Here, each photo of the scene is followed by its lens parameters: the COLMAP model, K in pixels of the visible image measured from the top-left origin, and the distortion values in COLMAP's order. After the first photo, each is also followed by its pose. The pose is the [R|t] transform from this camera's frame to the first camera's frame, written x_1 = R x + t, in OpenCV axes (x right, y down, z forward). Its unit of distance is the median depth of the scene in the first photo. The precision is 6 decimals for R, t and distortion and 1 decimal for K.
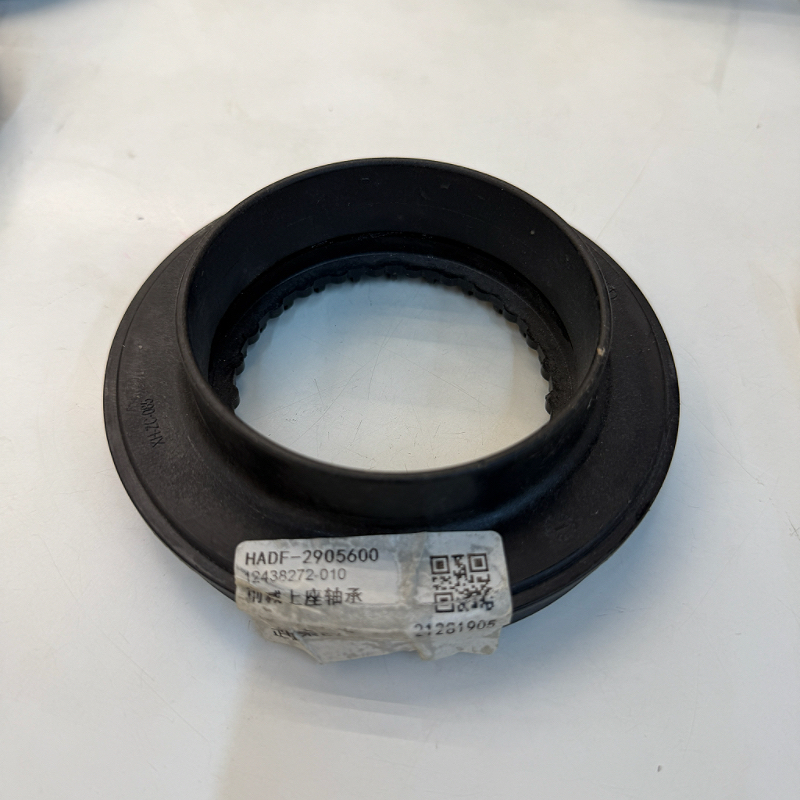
lens RADIAL K [[795.4, 0, 389.0], [0, 795.4, 366.9], [0, 0, 1]] dist [-0.024165, 0.000000]
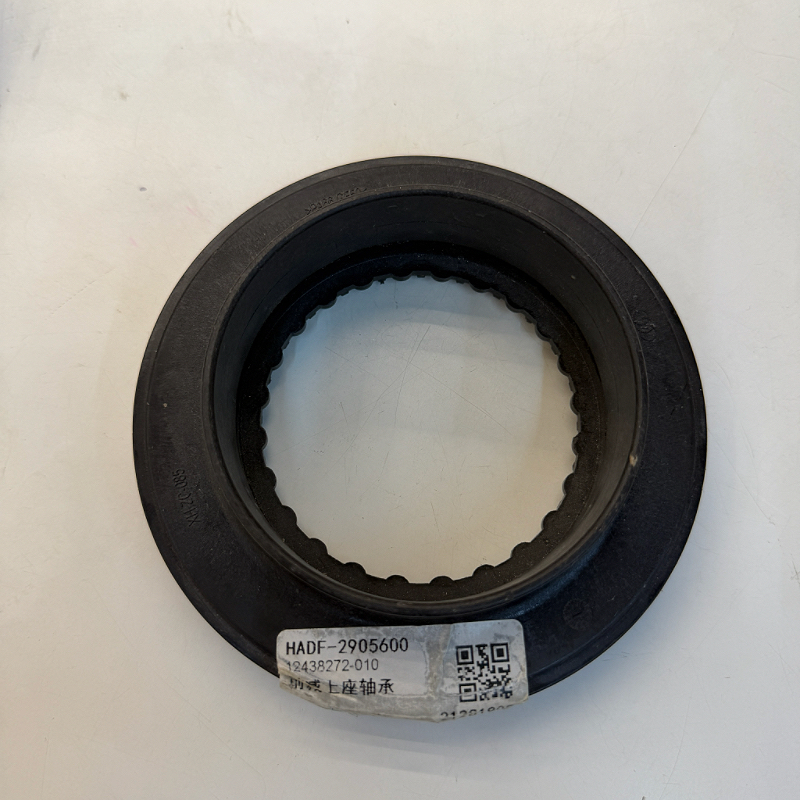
lens RADIAL K [[795.4, 0, 403.1], [0, 795.4, 404.6], [0, 0, 1]] dist [-0.024165, 0.000000]
pose [[0.999981, 0.005820, 0.002077, -0.024455], [-0.006177, 0.934053, 0.357080, -0.454096], [0.000138, -0.357086, 0.934071, 0.101706]]
